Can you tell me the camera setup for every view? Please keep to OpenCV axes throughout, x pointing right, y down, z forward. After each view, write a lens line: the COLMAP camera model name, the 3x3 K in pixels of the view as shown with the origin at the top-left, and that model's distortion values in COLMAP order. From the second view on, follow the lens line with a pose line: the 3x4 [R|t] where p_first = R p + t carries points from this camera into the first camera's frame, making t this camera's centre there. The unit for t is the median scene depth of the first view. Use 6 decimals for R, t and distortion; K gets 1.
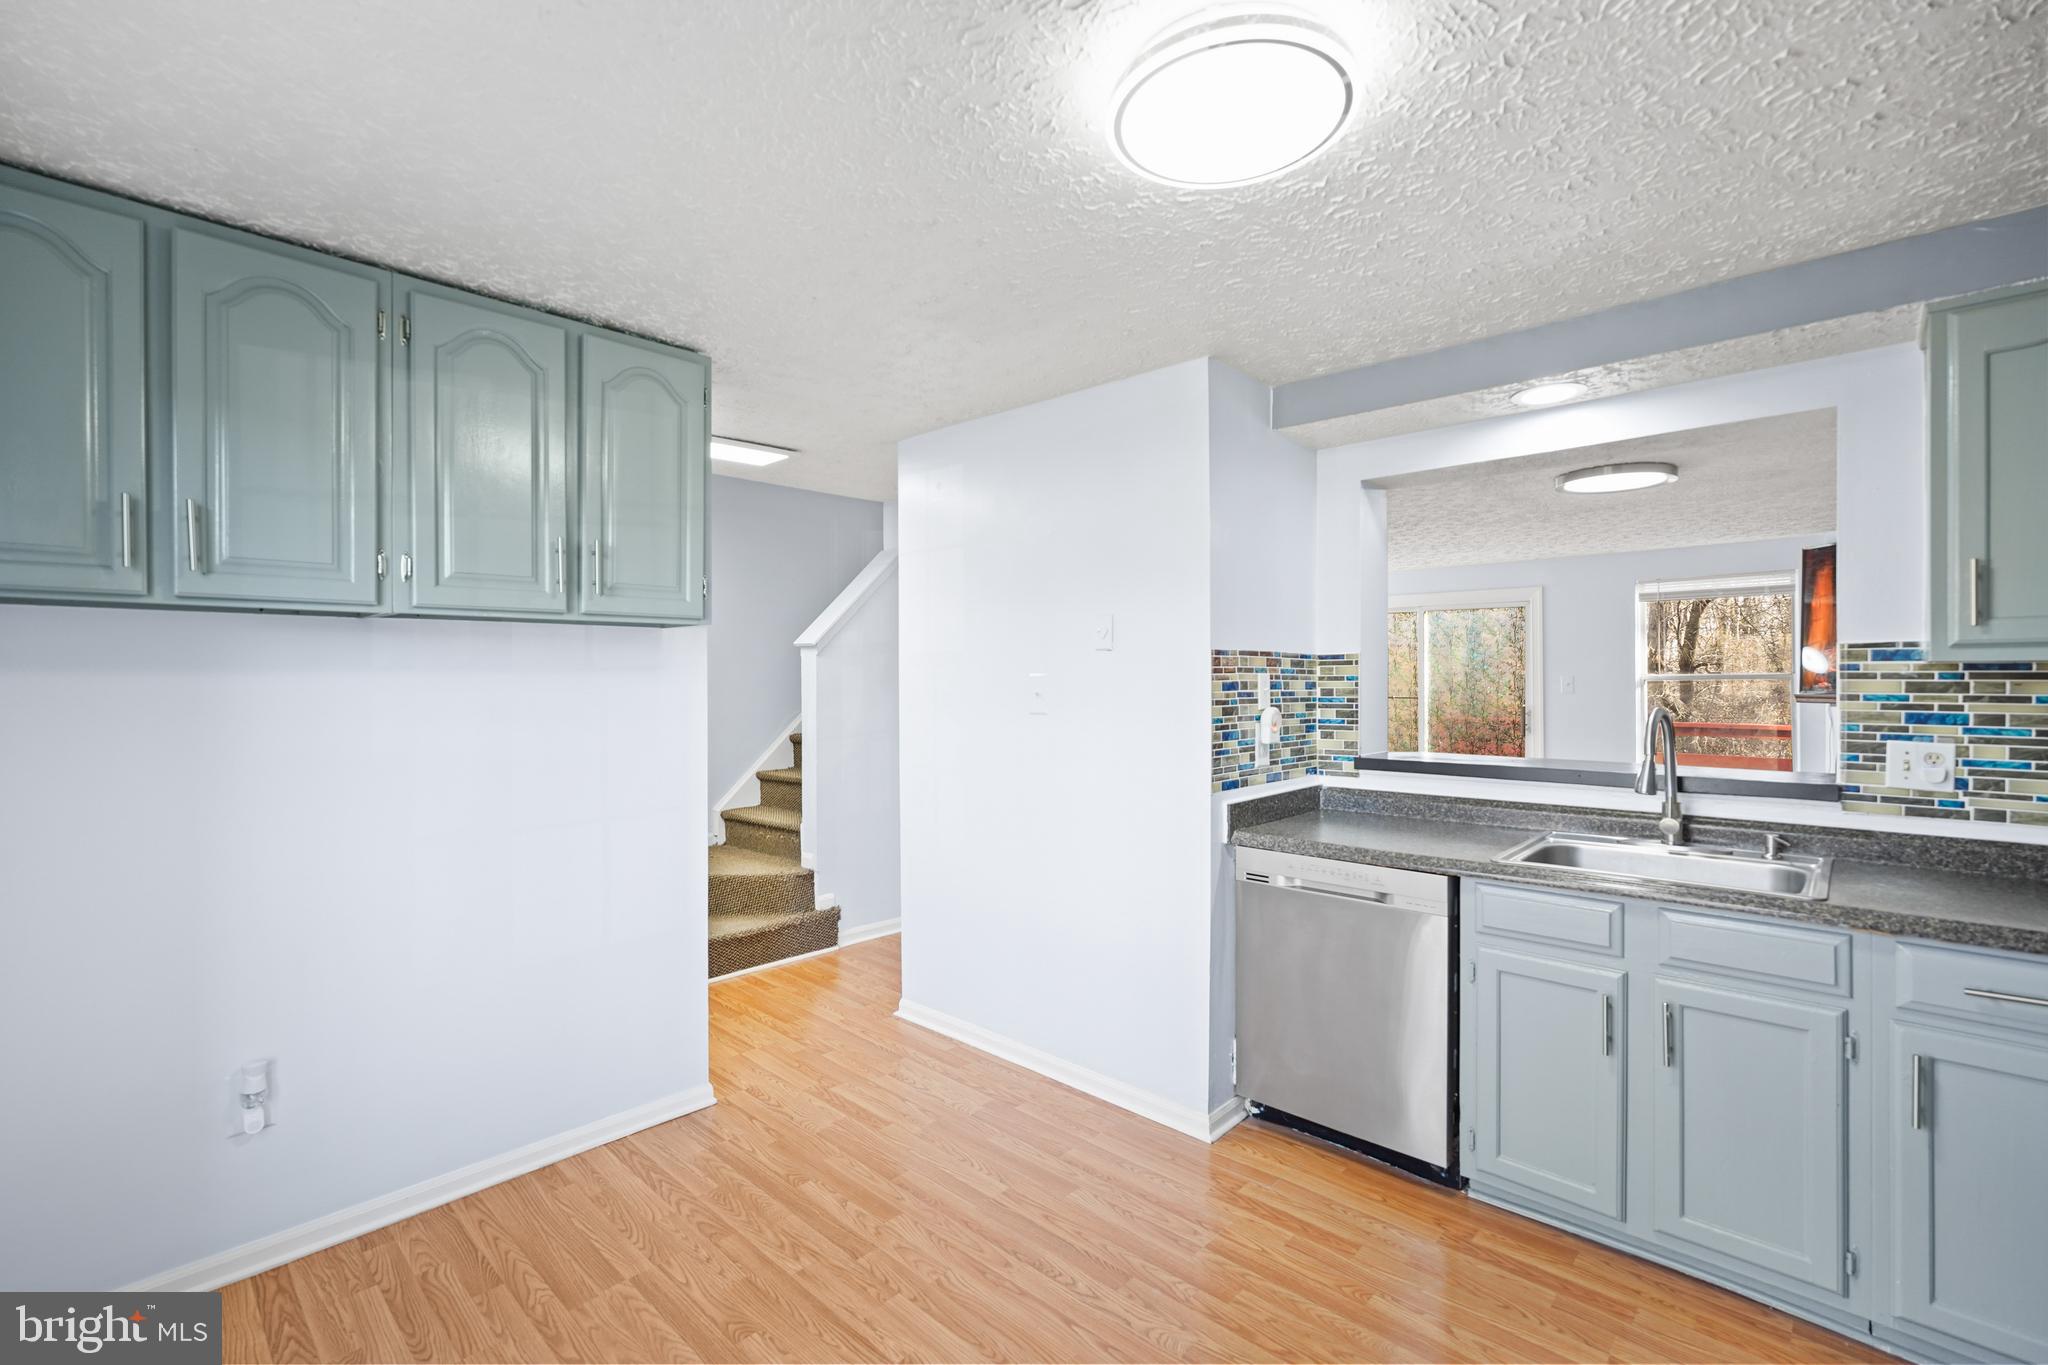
lens RADIAL K [[904.6, 0, 1012.8], [0, 904.6, 676.3], [0, 0, 1]] dist [-0.011510, 0.002019]
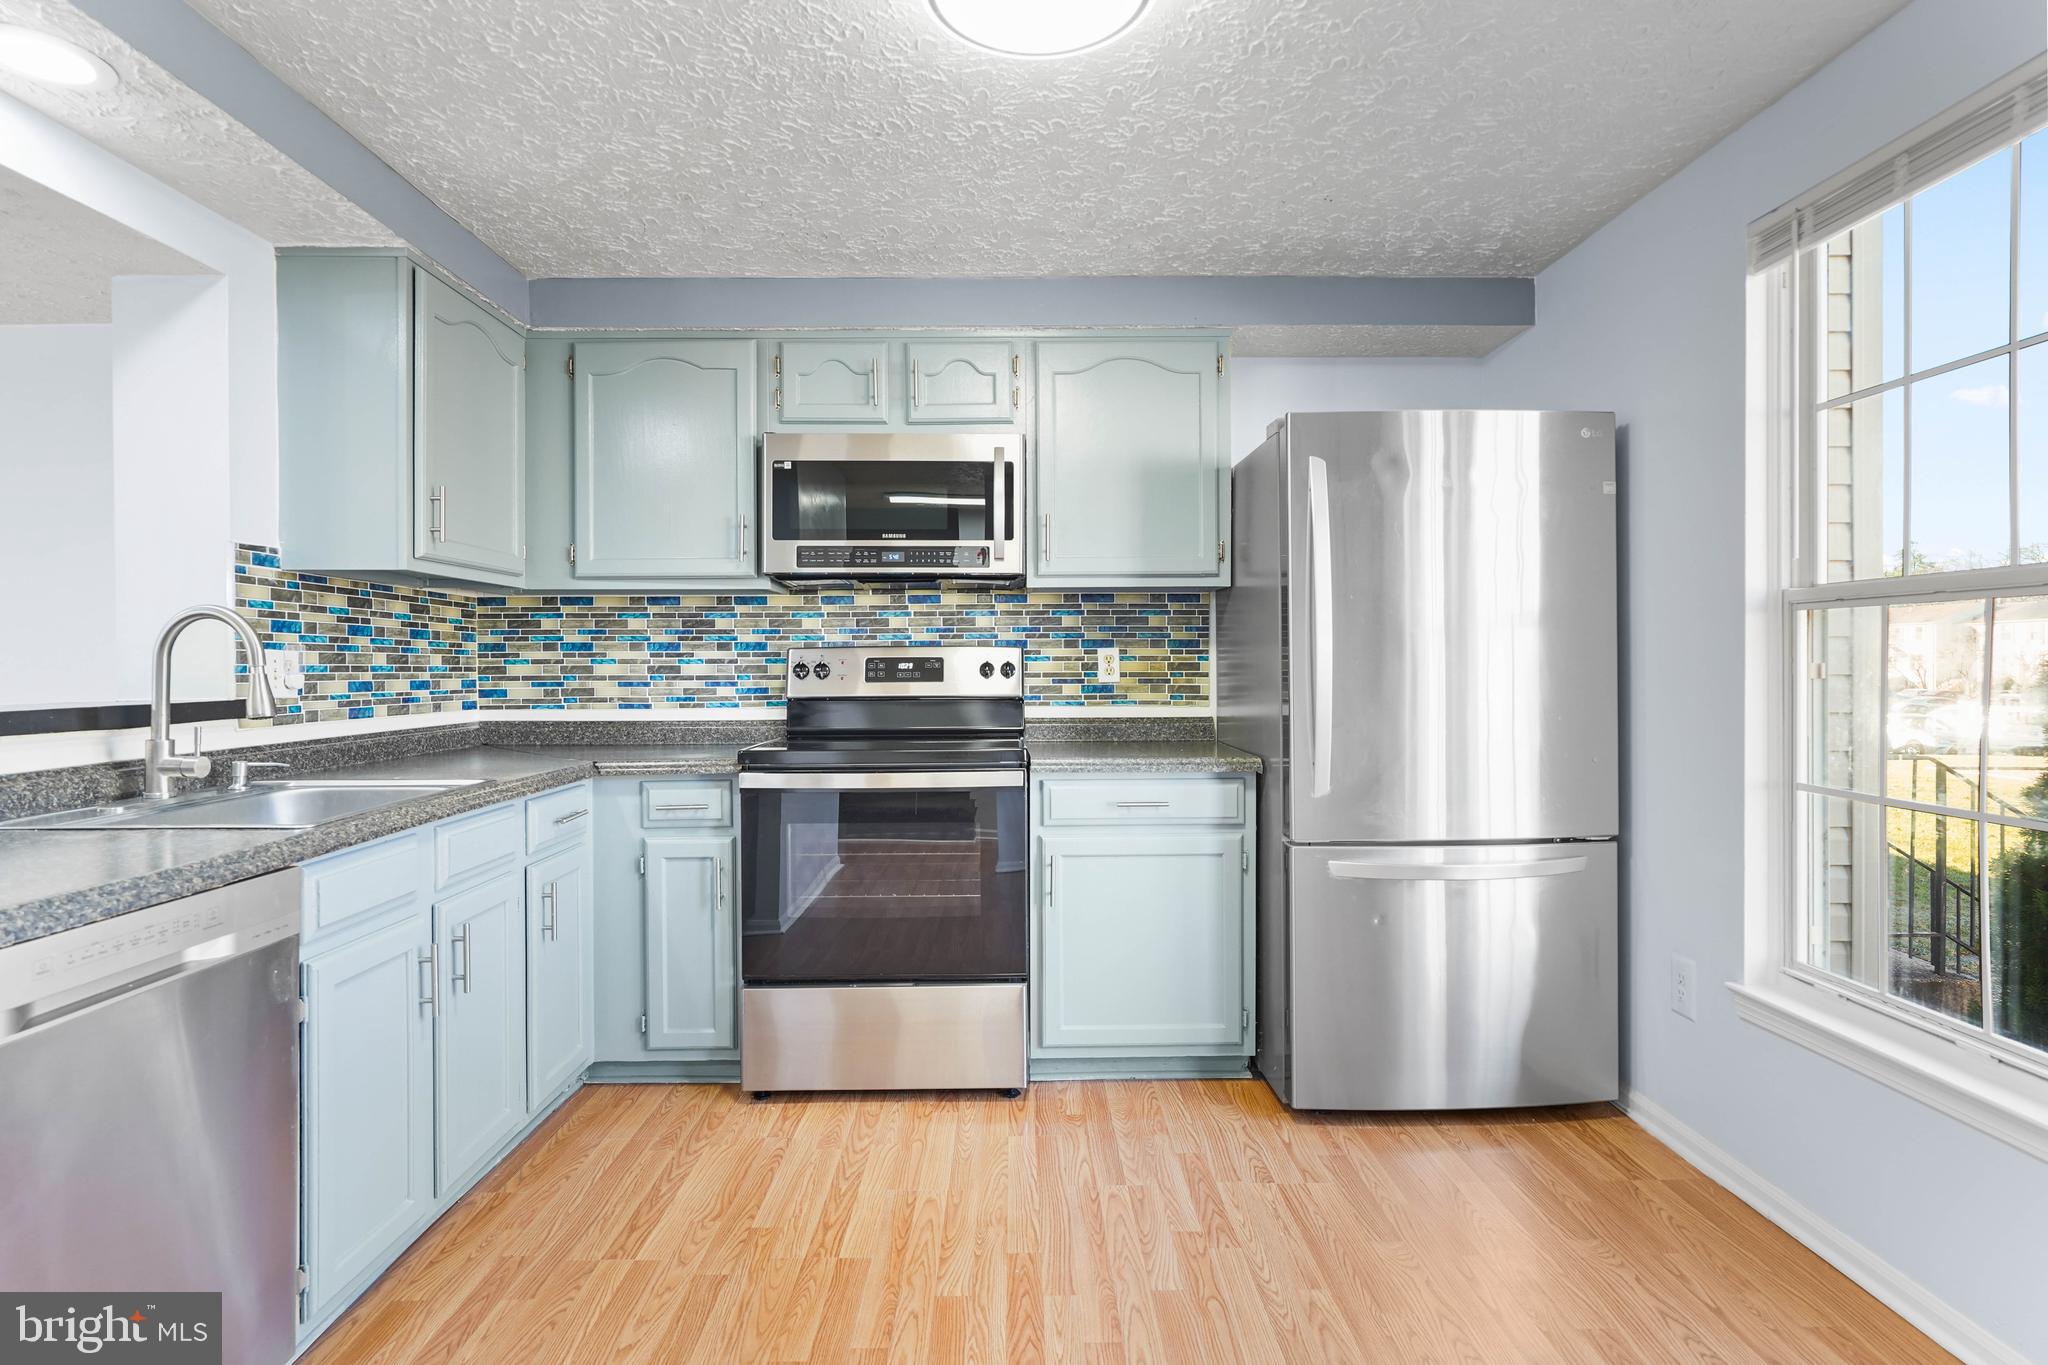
lens RADIAL K [[1018.3, 0, 1032.3], [0, 1018.3, 668.2], [0, 0, 1]] dist [-0.006354, 0.002716]
pose [[-0.714977, 0.003651, 0.699138, -0.364339], [0.009848, 0.999940, 0.004850, 0.094315], [-0.699078, 0.010353, -0.714970, 1.196661]]
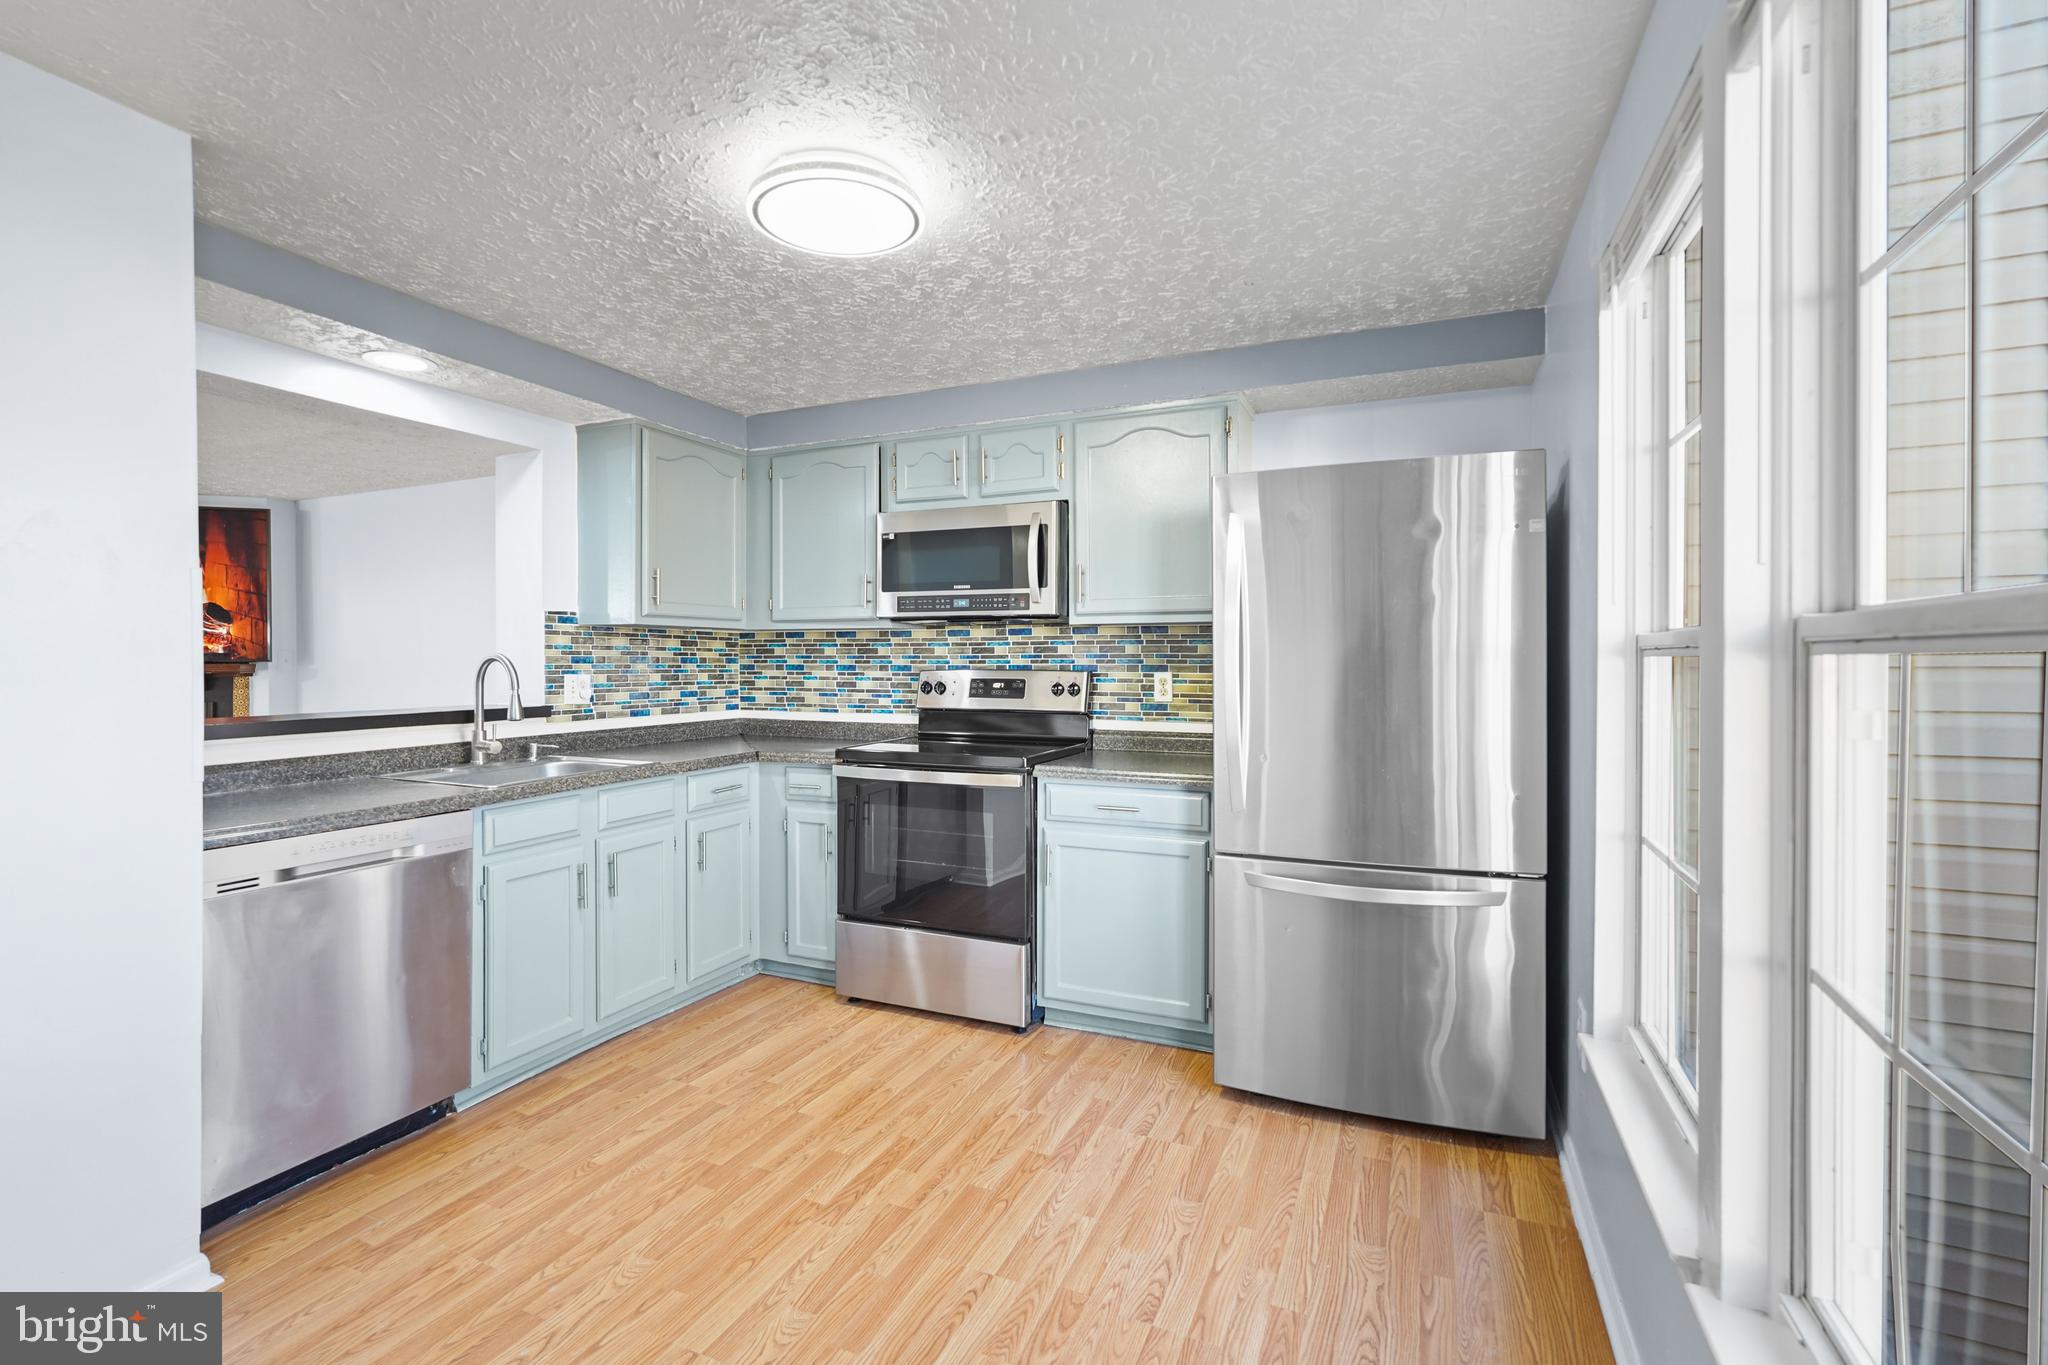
lens RADIAL K [[904.6, 0, 1036.4], [0, 904.6, 667.1], [0, 0, 1]] dist [-0.011510, 0.002019]
pose [[-0.362444, -0.004549, 0.931994, -0.782540], [0.004107, 0.999971, 0.006478, 0.051696], [-0.931996, 0.006175, -0.362415, 0.800732]]
